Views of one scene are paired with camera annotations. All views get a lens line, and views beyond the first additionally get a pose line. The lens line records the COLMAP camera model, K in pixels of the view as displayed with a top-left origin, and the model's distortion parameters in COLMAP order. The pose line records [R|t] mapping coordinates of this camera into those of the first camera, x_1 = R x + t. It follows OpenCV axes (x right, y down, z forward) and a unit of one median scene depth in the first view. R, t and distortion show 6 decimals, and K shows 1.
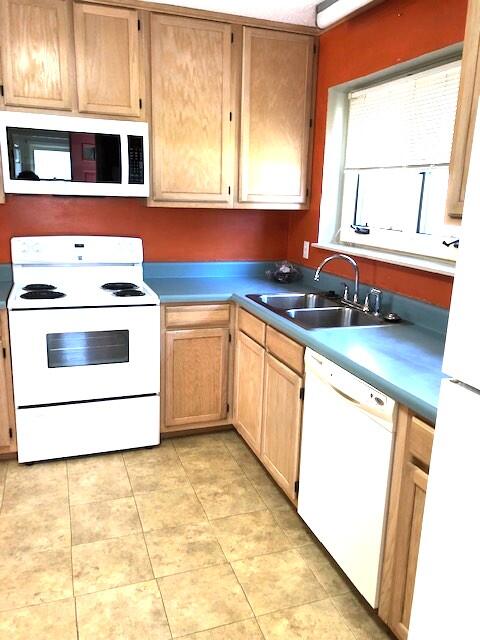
lens RADIAL K [[522.4, 0, 253.0], [0, 522.4, 334.3], [0, 0, 1]] dist [0.037671, -0.036166]
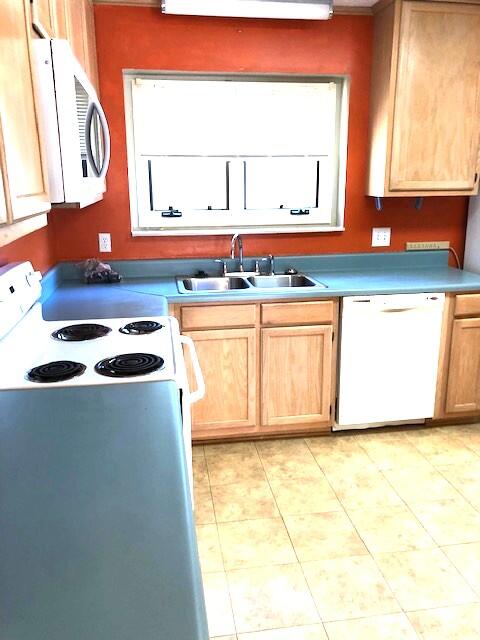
lens RADIAL K [[522.4, 0, 235.7], [0, 522.4, 319.6], [0, 0, 1]] dist [0.037671, -0.036166]
pose [[0.196934, -0.285721, 0.937860, -1.037859], [0.263760, 0.936765, 0.230003, -0.256841], [-0.944271, 0.202075, 0.259842, 0.788155]]
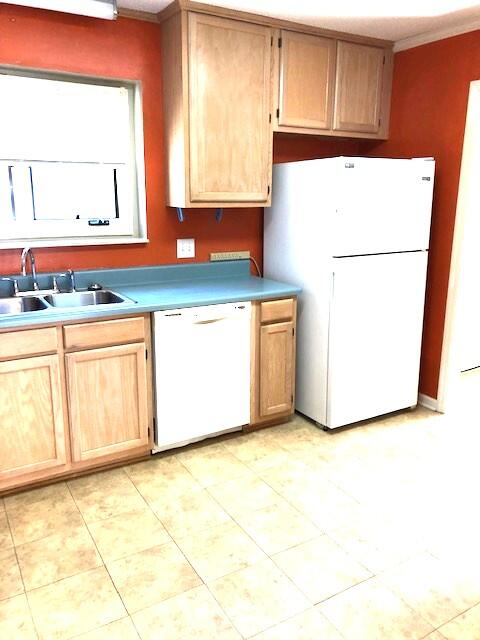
lens RADIAL K [[522.4, 0, 239.4], [0, 522.4, 316.5], [0, 0, 1]] dist [0.037671, -0.036166]
pose [[-0.180161, -0.260267, 0.948579, -0.967861], [0.235897, 0.924784, 0.298542, -0.250762], [-0.954932, 0.277552, -0.105214, 0.800957]]
